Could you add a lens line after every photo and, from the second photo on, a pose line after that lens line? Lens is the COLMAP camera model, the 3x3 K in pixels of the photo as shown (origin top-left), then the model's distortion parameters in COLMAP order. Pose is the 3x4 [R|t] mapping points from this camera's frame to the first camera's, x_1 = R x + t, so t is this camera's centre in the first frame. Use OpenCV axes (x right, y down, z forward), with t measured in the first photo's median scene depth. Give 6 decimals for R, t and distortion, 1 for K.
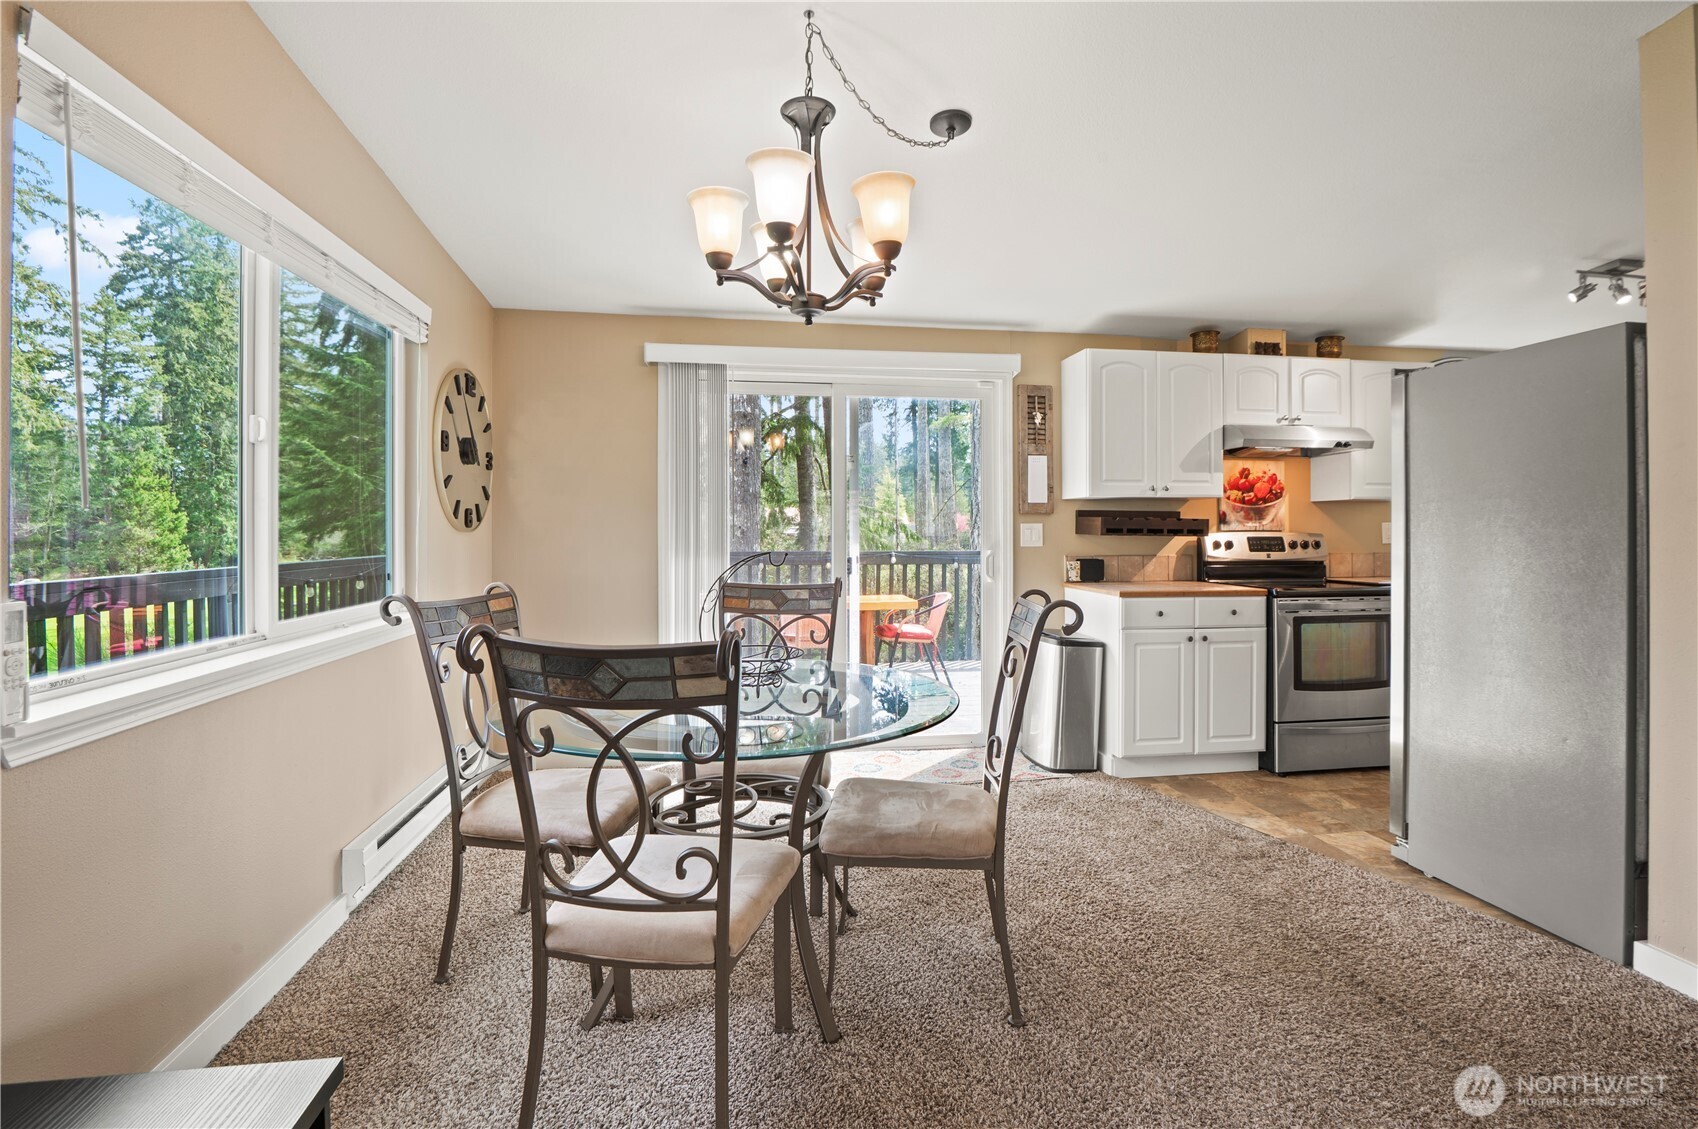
lens RADIAL K [[788.5, 0, 850.5], [0, 788.5, 528.1], [0, 0, 1]] dist [-0.009131, -0.009200]
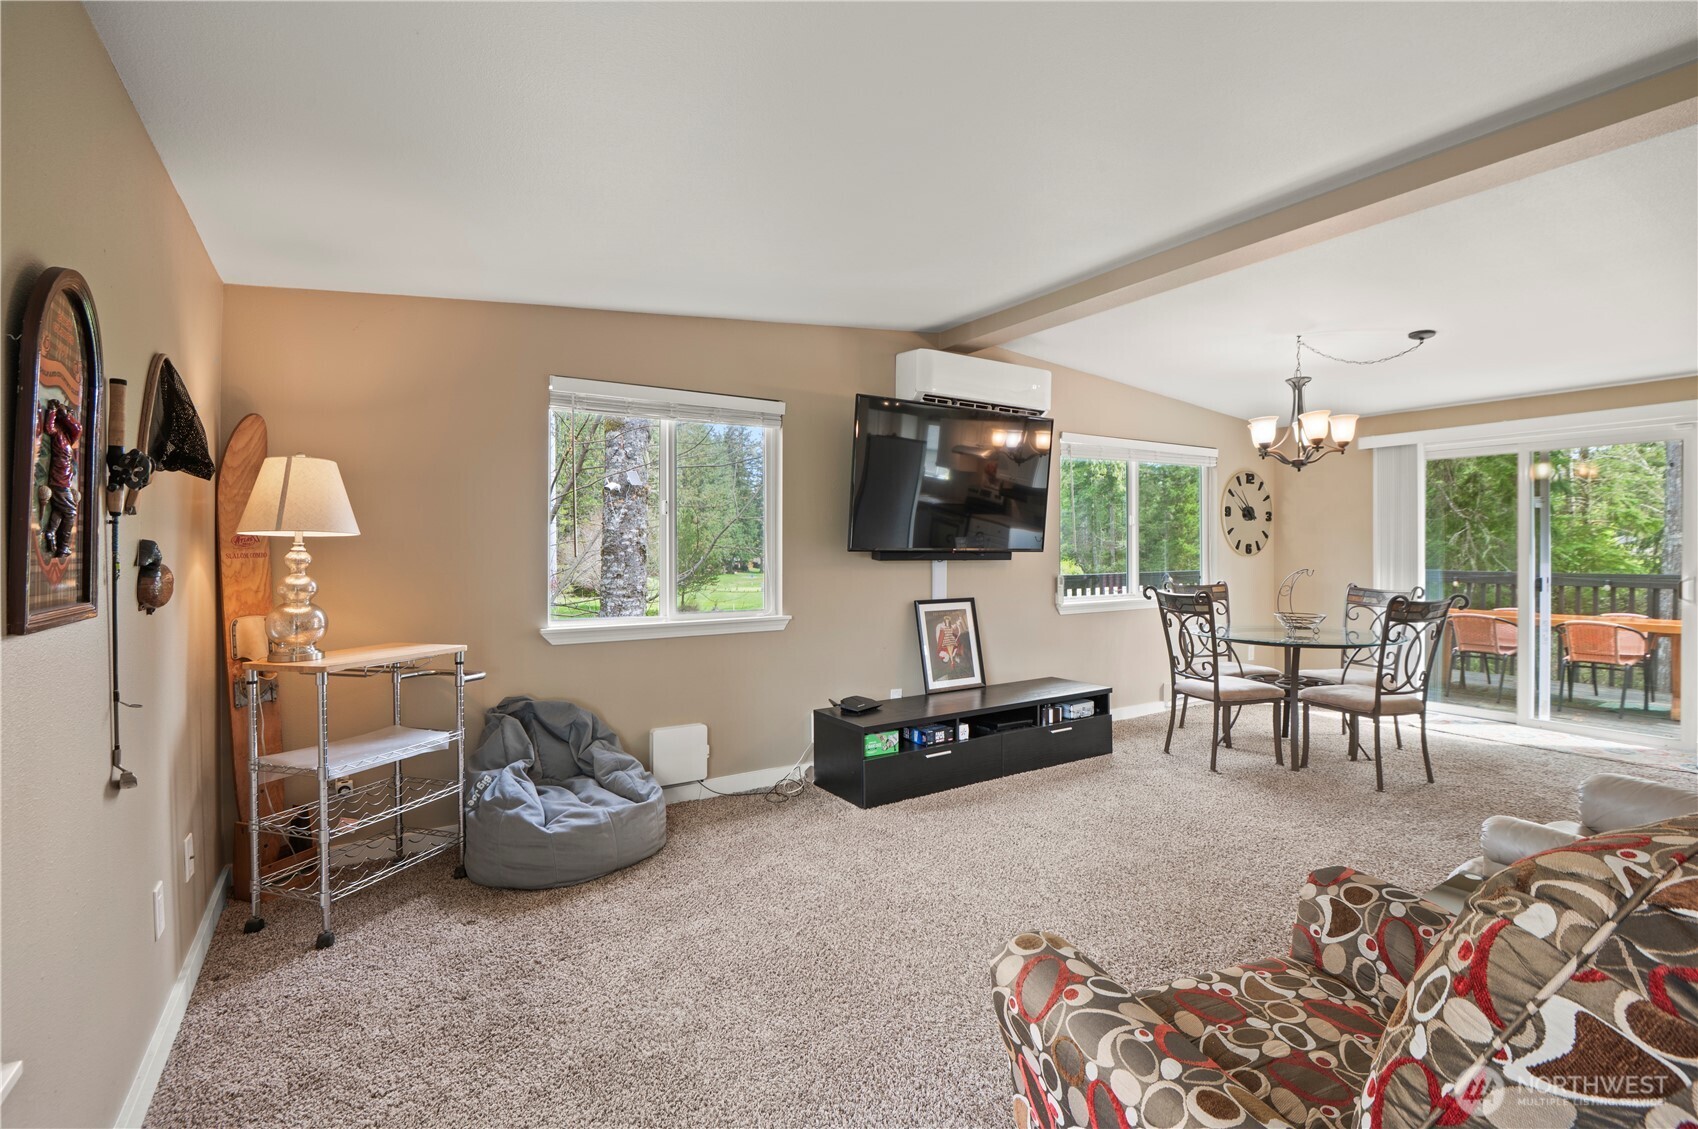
lens RADIAL K [[788.5, 0, 875.6], [0, 788.5, 544.4], [0, 0, 1]] dist [-0.009131, -0.009200]
pose [[0.429189, -0.000995, -0.903214, 0.708827], [0.004074, 0.999991, 0.000834, -0.023834], [0.903205, -0.004038, 0.429190, -0.529076]]
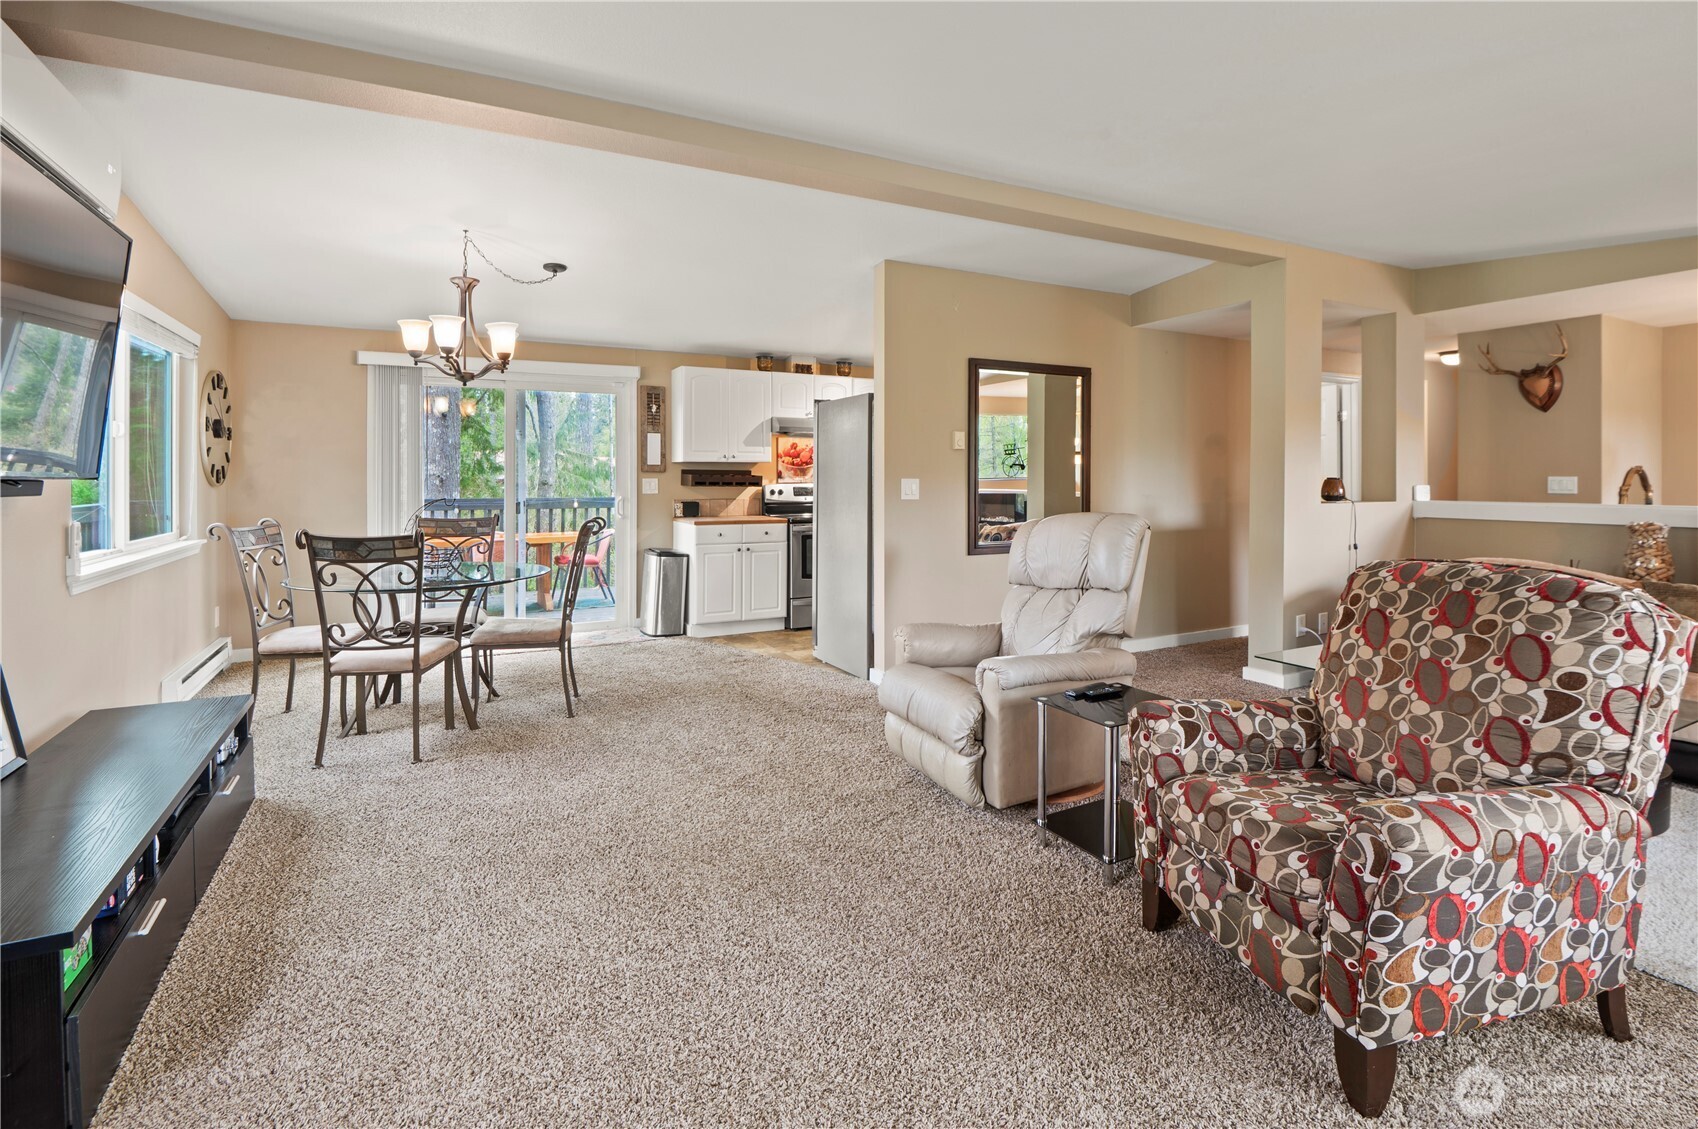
lens RADIAL K [[788.5, 0, 856.2], [0, 788.5, 476.8], [0, 0, 1]] dist [-0.009131, -0.009200]
pose [[0.942074, 0.001649, 0.335402, 0.102917], [-0.003156, 0.999987, 0.003951, -0.017244], [-0.335391, -0.004780, 0.942067, -0.589121]]
